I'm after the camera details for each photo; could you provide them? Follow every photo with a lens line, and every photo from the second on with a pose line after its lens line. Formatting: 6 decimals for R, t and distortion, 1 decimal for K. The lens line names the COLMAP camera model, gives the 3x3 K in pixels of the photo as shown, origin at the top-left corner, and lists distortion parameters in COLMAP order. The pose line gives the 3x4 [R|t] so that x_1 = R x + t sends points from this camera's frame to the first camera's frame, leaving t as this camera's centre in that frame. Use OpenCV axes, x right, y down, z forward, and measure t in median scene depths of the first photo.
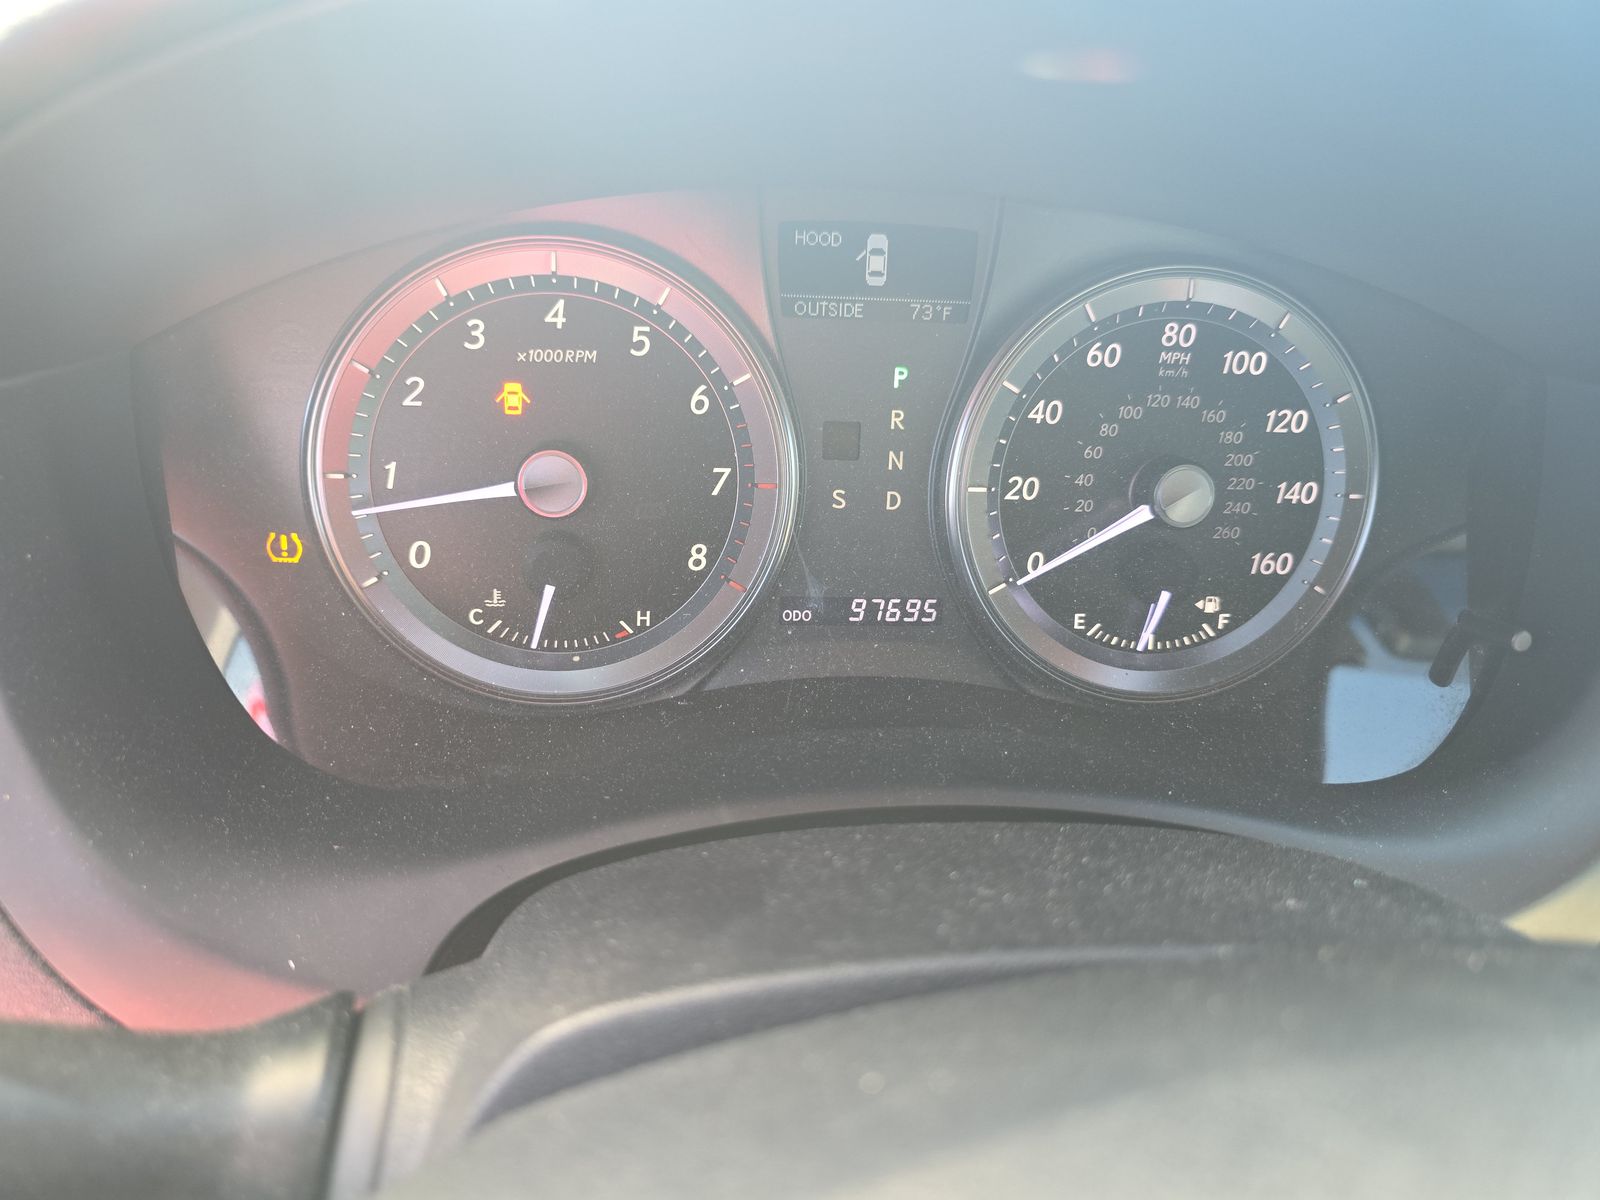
lens RADIAL K [[1109.4, 0, 800.0], [0, 1109.4, 600.0], [0, 0, 1]] dist [0.059205, -0.064797]
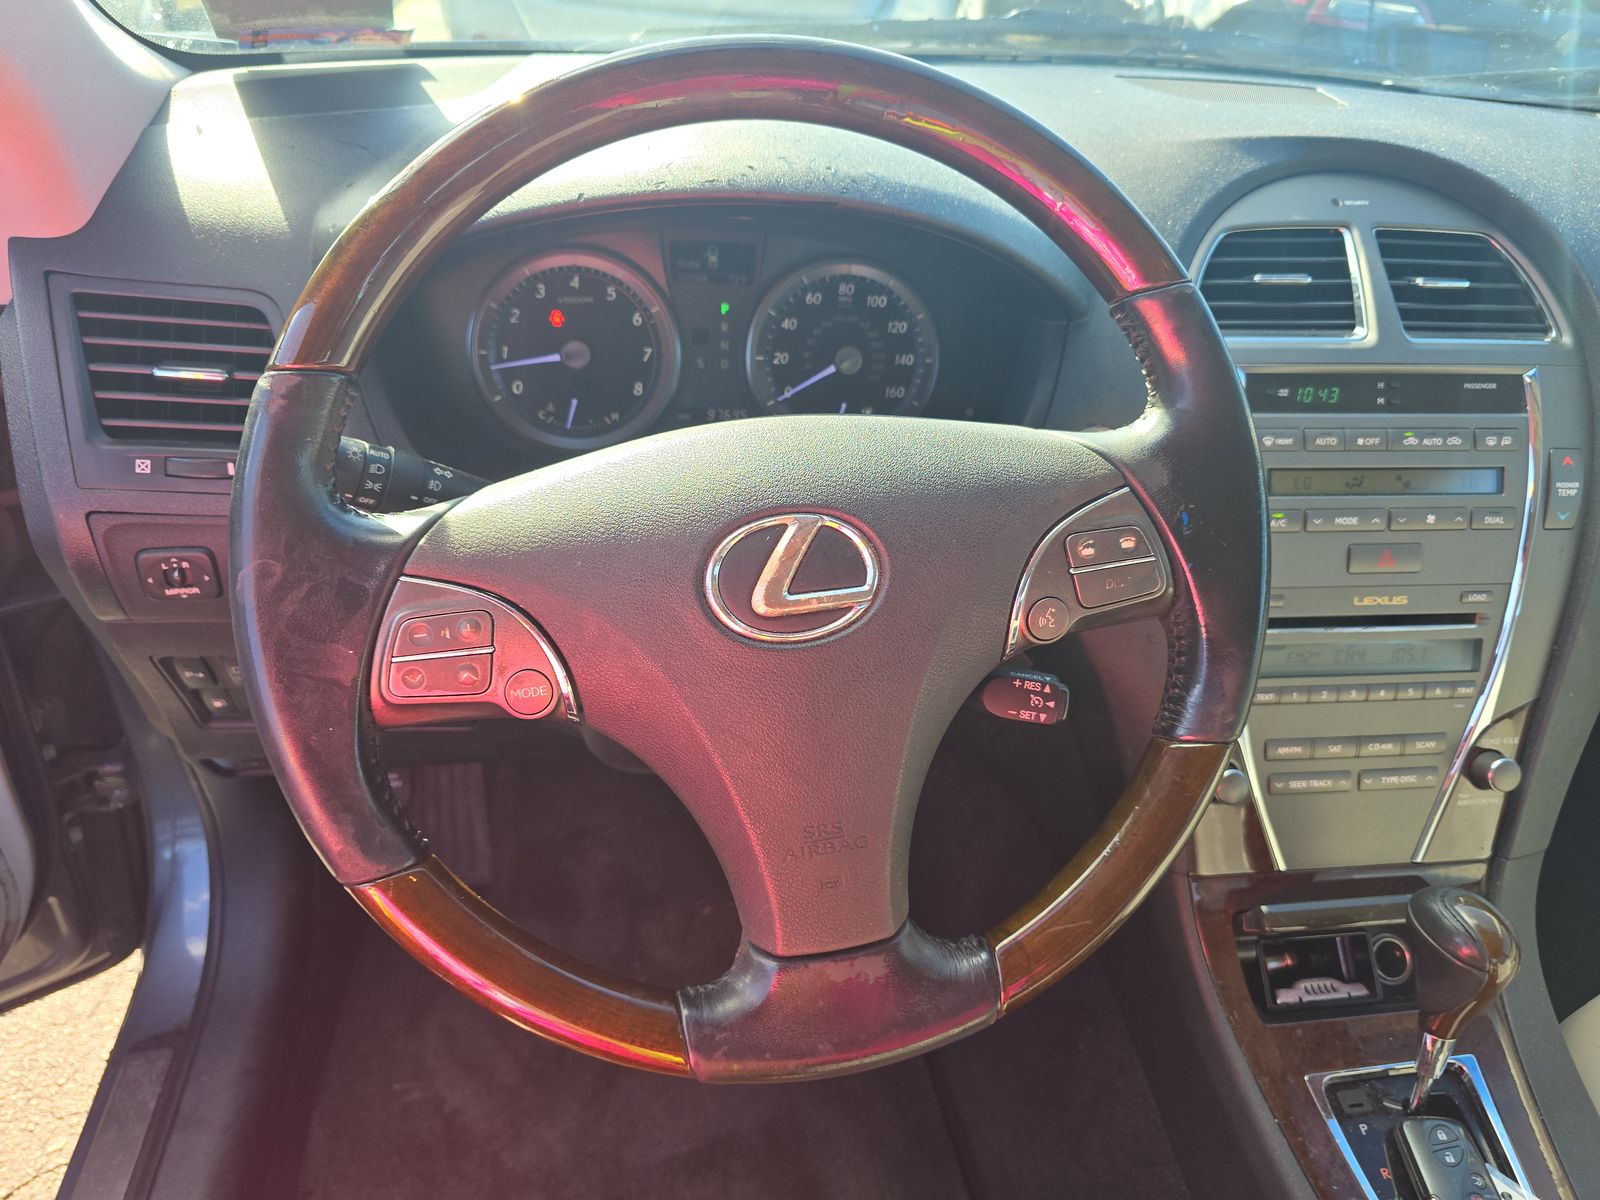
lens RADIAL K [[1105.3, 0, 800.0], [0, 1105.3, 600.0], [0, 0, 1]] dist [0.040884, -0.038221]
pose [[0.998785, -0.018619, 0.045631, 0.130148], [0.015593, 0.997711, 0.065801, 0.253924], [-0.046751, -0.065010, 0.996789, -1.336089]]
